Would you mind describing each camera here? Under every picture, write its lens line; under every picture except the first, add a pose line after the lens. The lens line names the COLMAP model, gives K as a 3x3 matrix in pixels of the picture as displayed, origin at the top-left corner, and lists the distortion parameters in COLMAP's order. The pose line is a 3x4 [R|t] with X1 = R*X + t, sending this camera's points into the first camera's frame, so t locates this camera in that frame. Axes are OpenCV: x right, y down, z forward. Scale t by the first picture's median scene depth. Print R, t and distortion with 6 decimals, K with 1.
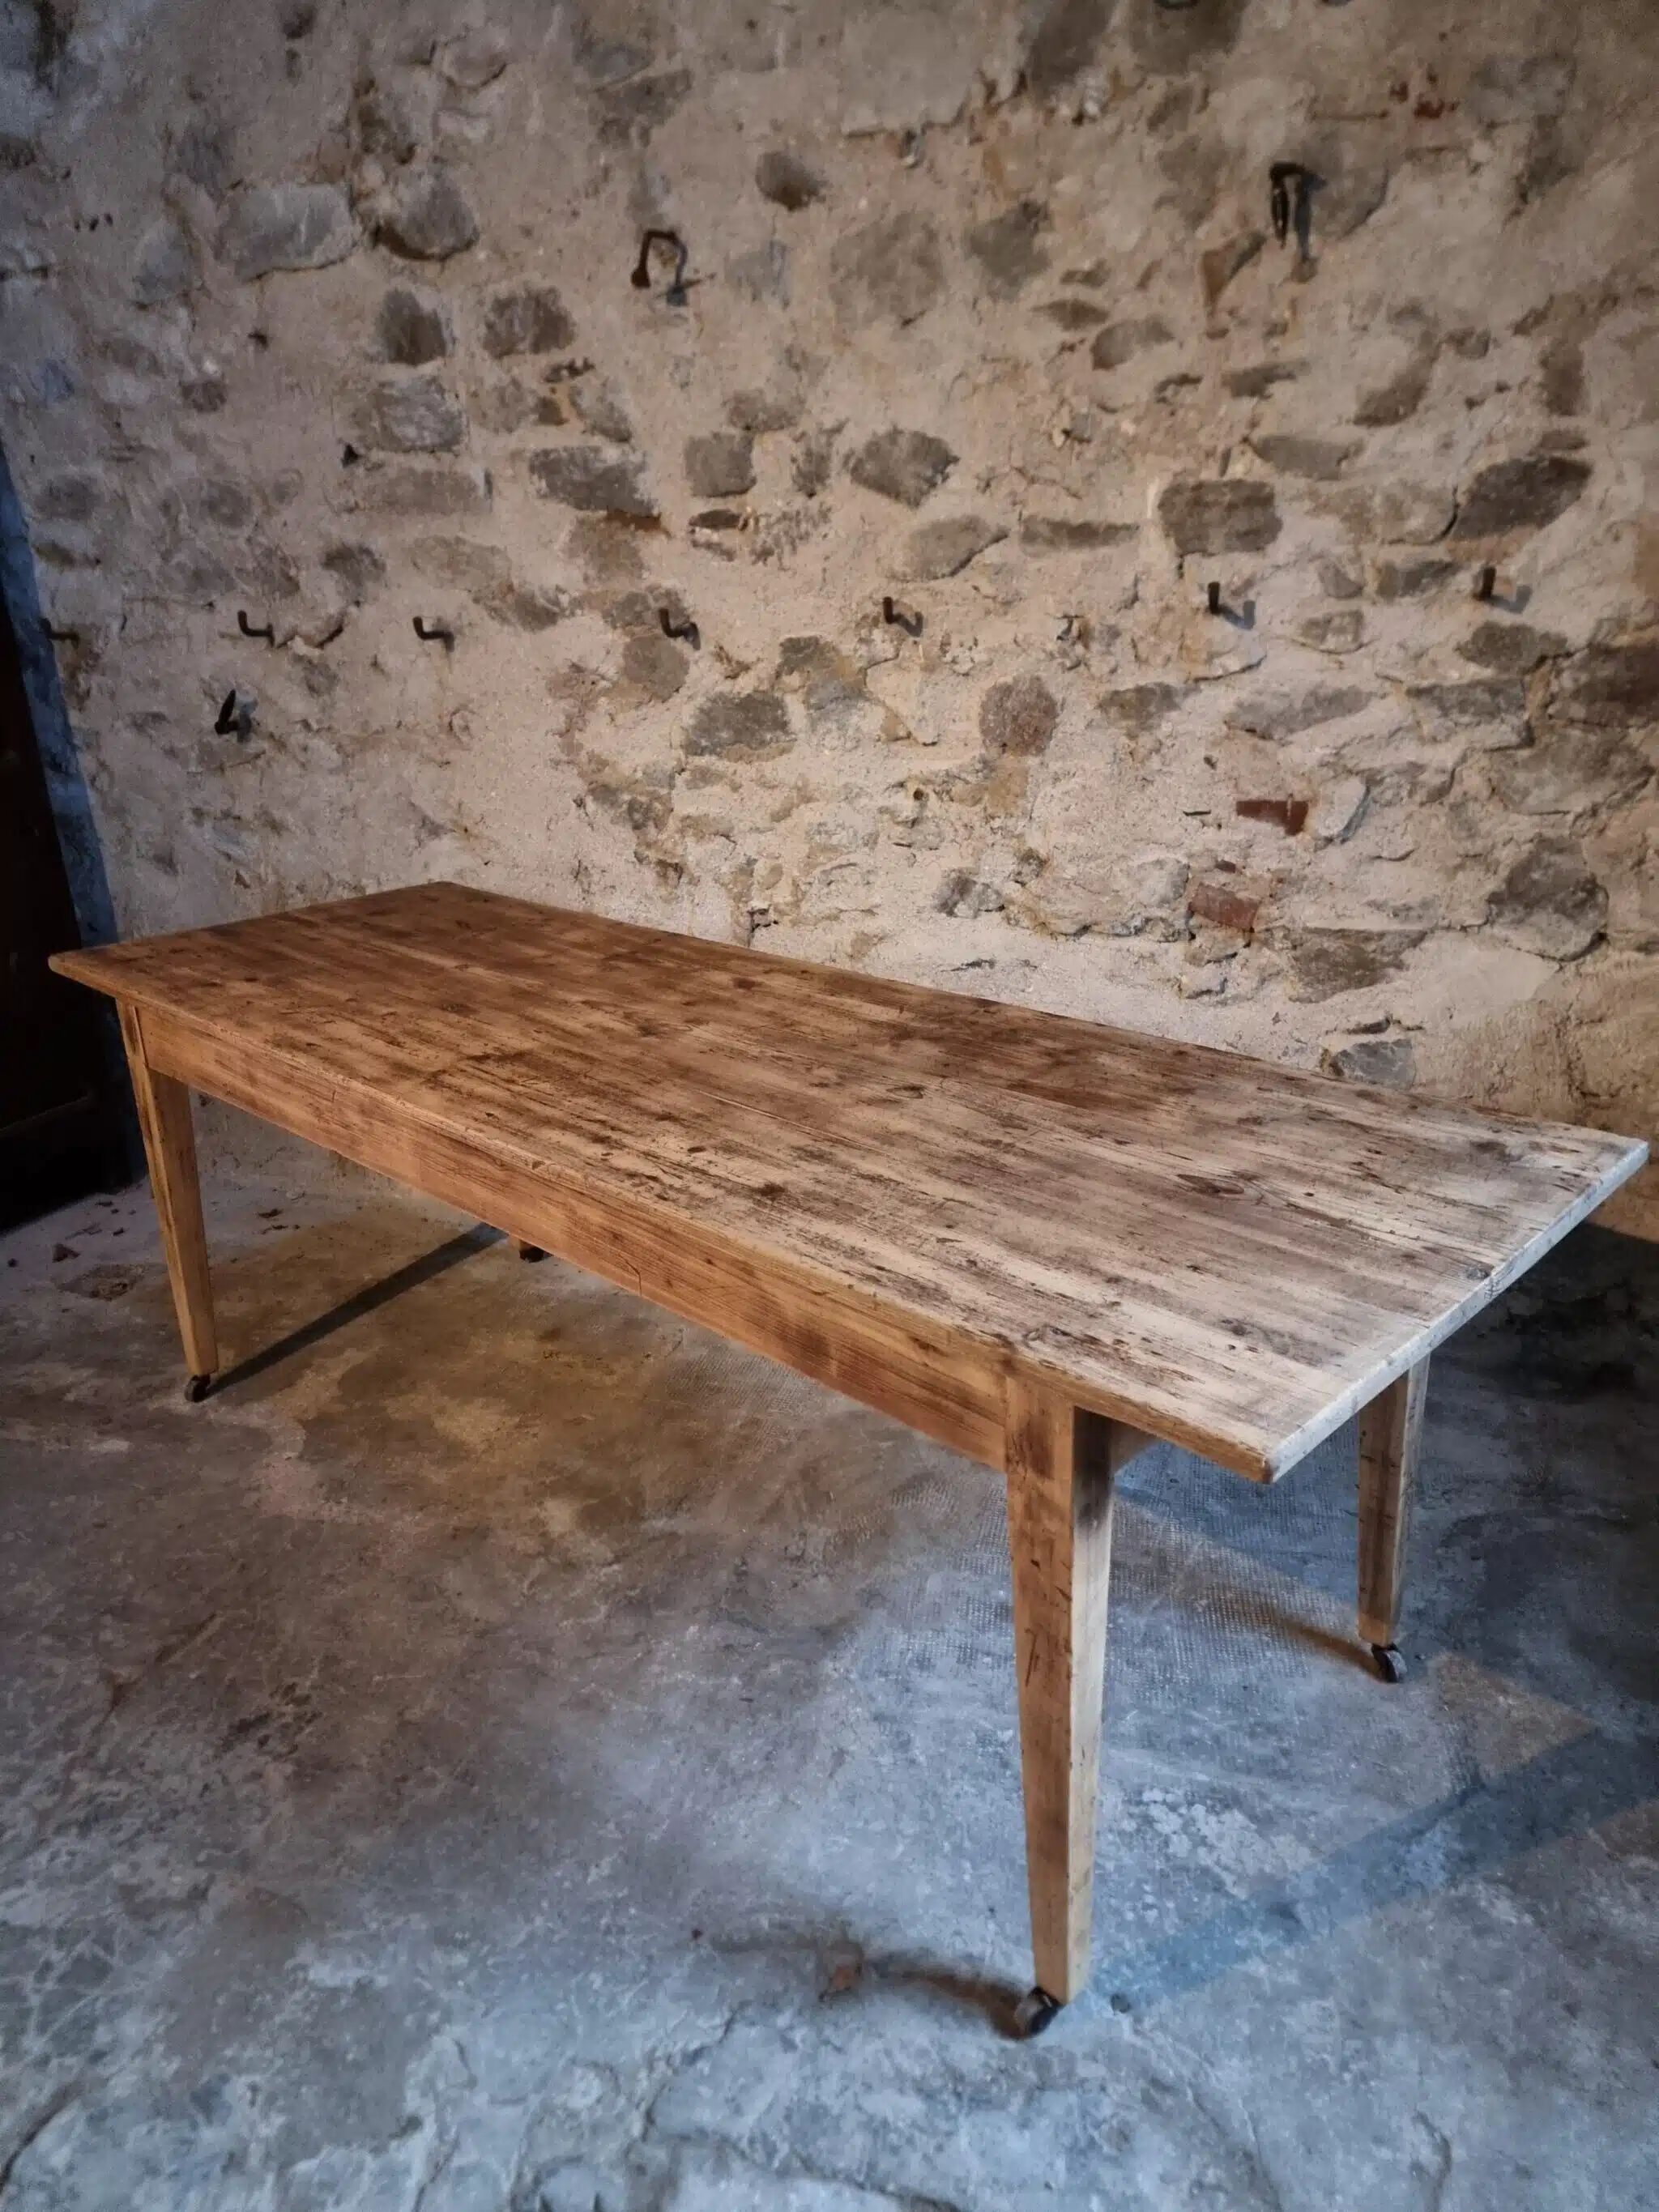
lens RADIAL K [[1554.7, 0, 819.0], [0, 1554.7, 1135.8], [0, 0, 1]] dist [0.064818, -0.065882]
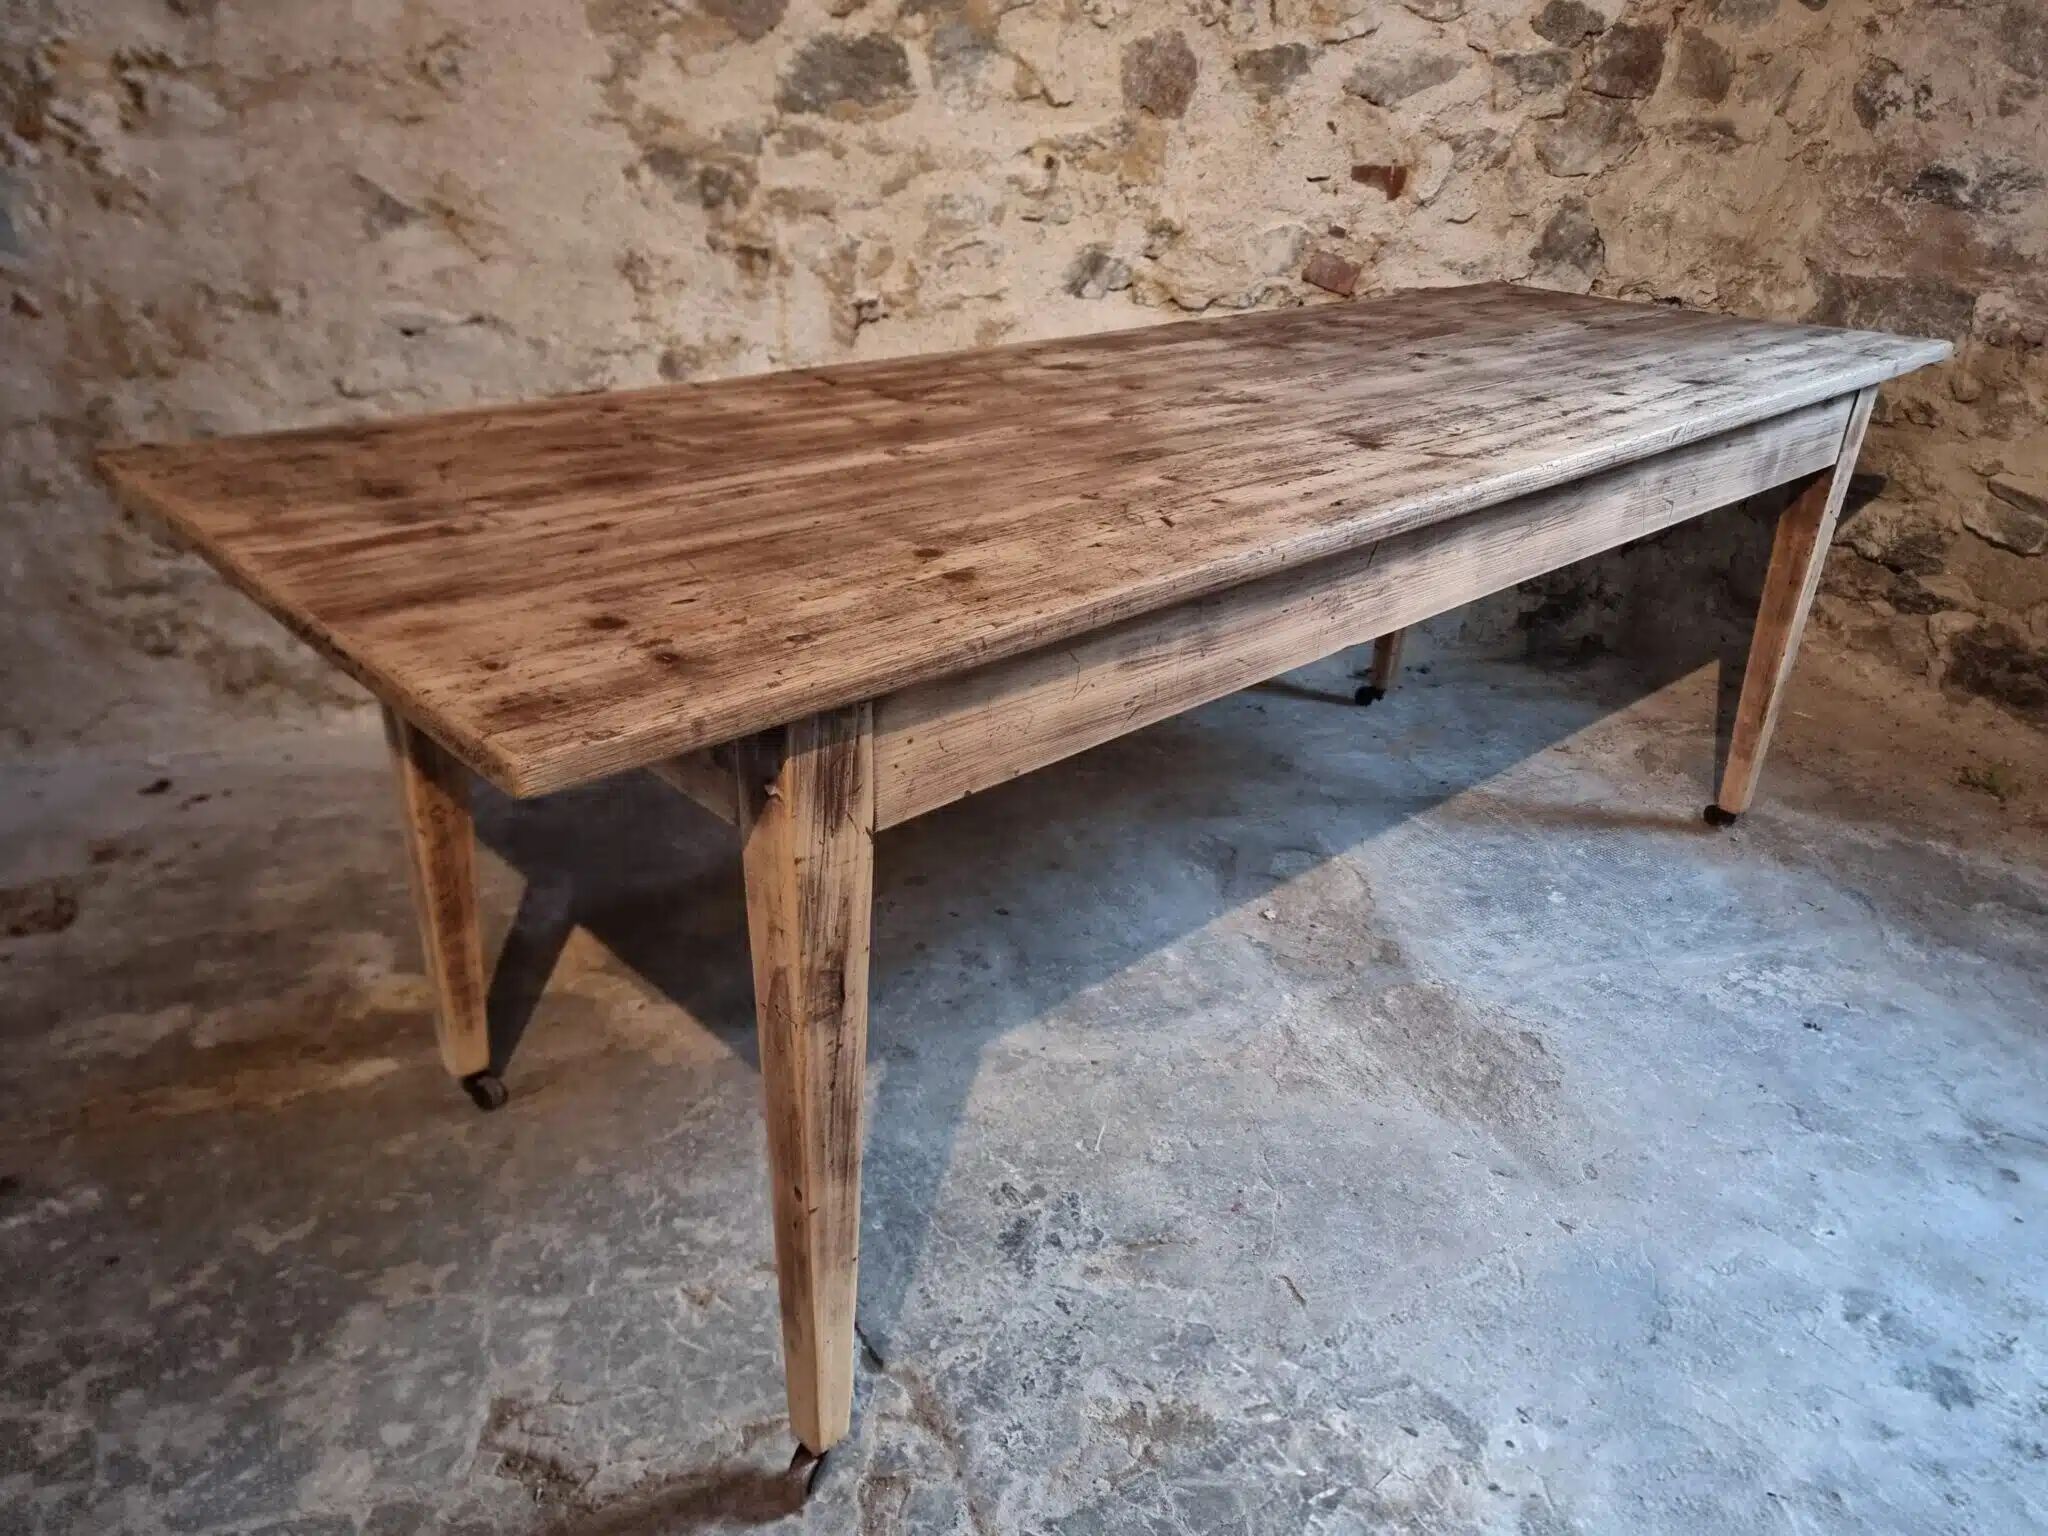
lens RADIAL K [[1497.1, 0, 1054.3], [0, 1497.1, 797.0], [0, 0, 1]] dist [0.047370, -0.045018]
pose [[0.788966, -0.211994, 0.576707, -0.564110], [0.161723, 0.977147, 0.137947, 0.032743], [-0.592771, -0.015568, 0.805220, 0.268081]]
